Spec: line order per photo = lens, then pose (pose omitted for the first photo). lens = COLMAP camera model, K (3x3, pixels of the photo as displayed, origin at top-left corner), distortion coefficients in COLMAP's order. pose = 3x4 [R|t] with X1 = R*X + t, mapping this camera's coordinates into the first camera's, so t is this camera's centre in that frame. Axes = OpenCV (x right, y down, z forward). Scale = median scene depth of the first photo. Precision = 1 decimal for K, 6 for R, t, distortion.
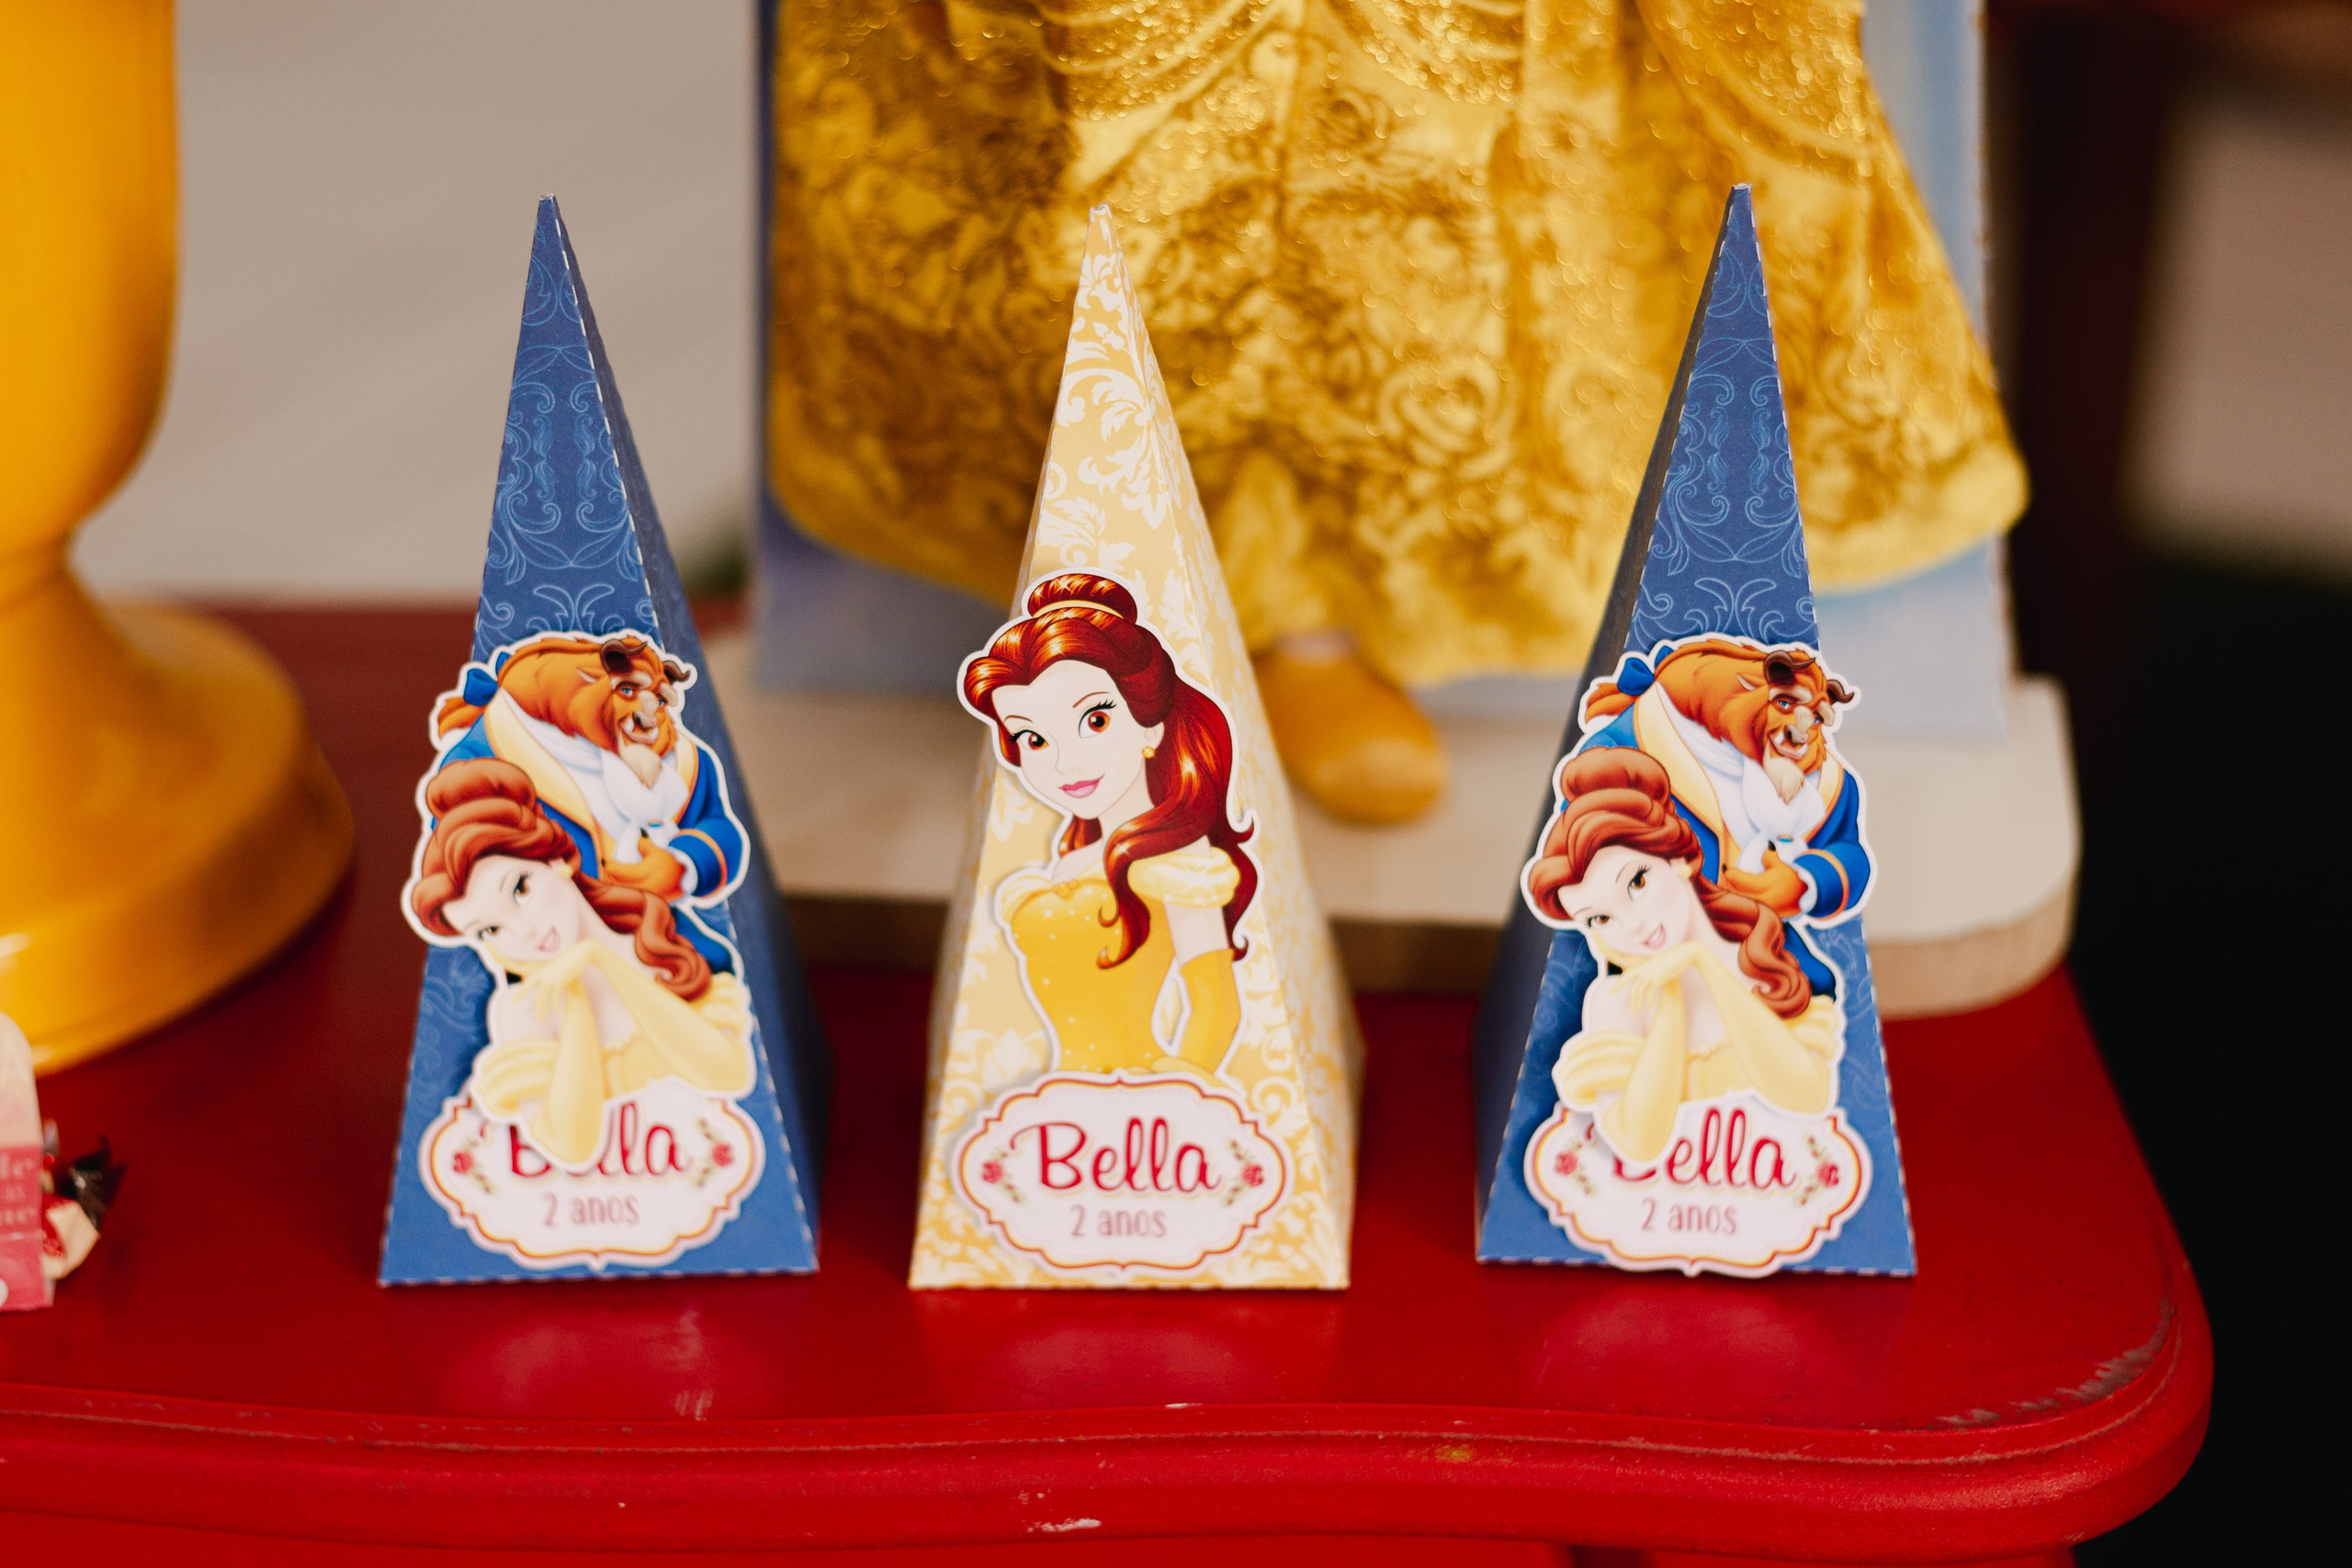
lens RADIAL K [[3550.2, 0, 1198.2], [0, 3550.2, 757.4], [0, 0, 1]] dist [0.015378, 0.000000]
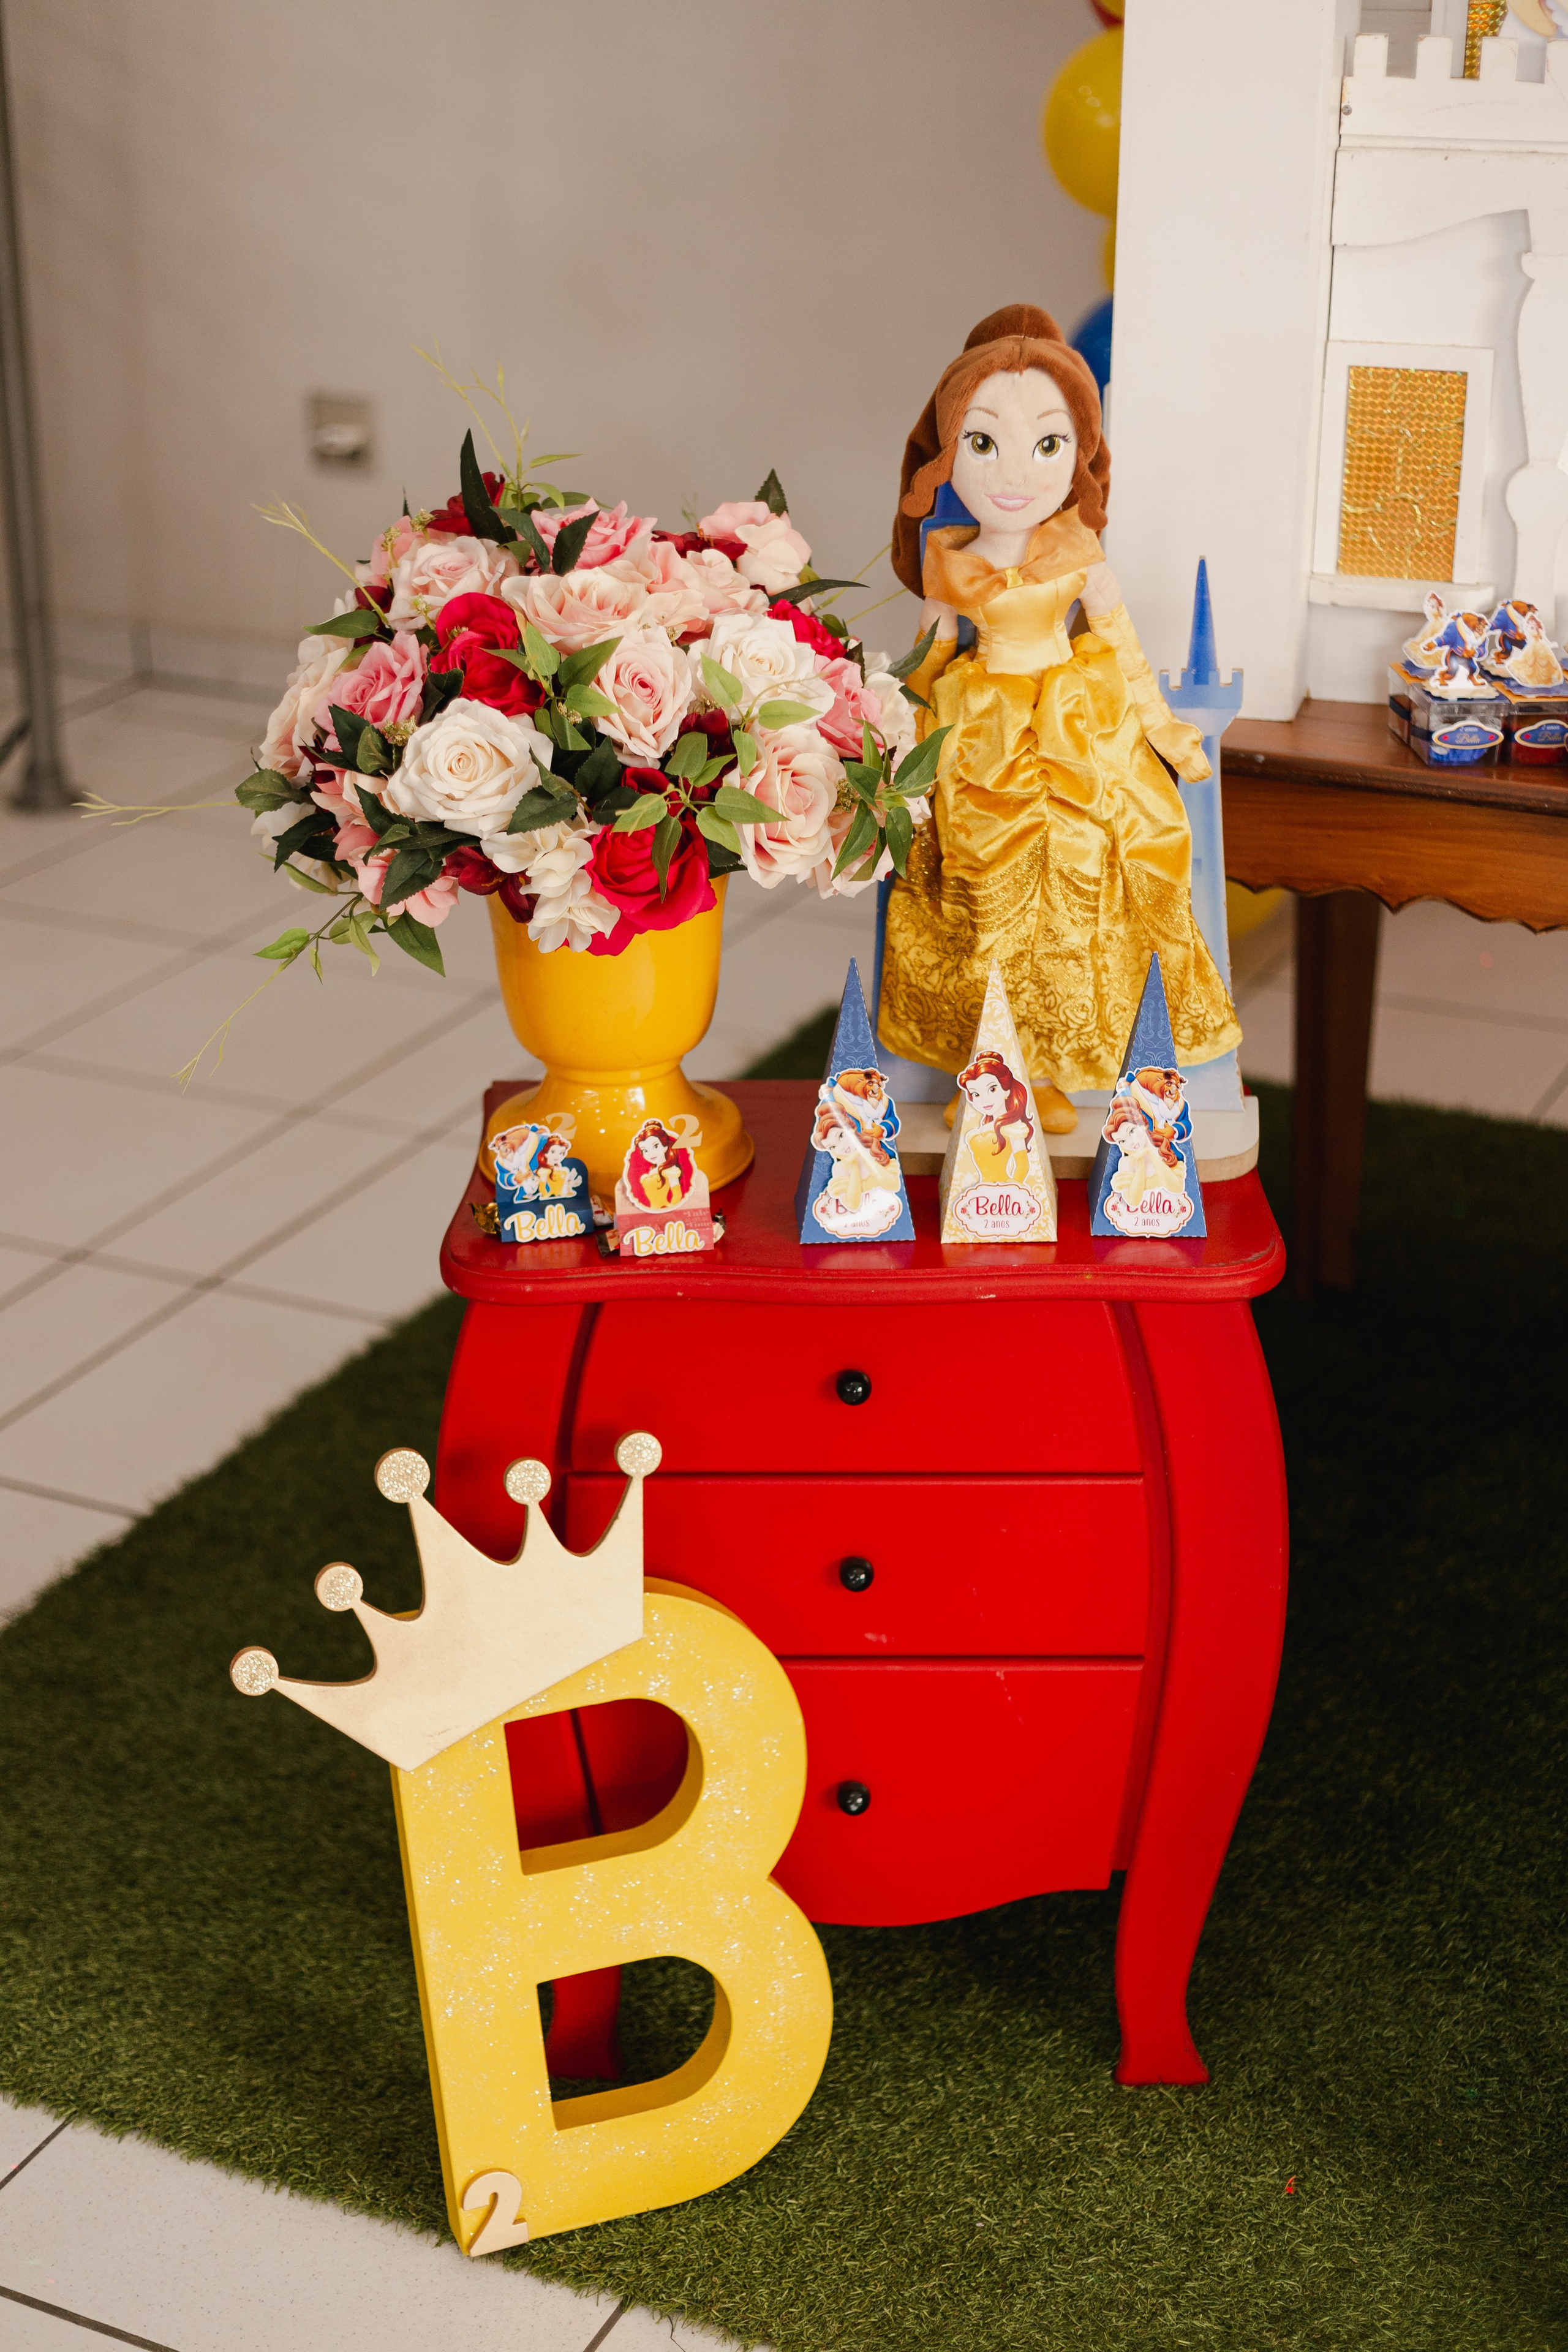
lens RADIAL K [[3550.6, 0, 775.9], [0, 3550.6, 1197.7], [0, 0, 1]] dist [0.015378, 0.000000]
pose [[0.999903, -0.007127, 0.011962, -0.299401], [0.008009, 0.997122, -0.075387, 0.381727], [-0.011390, 0.075475, 0.997083, -2.742194]]
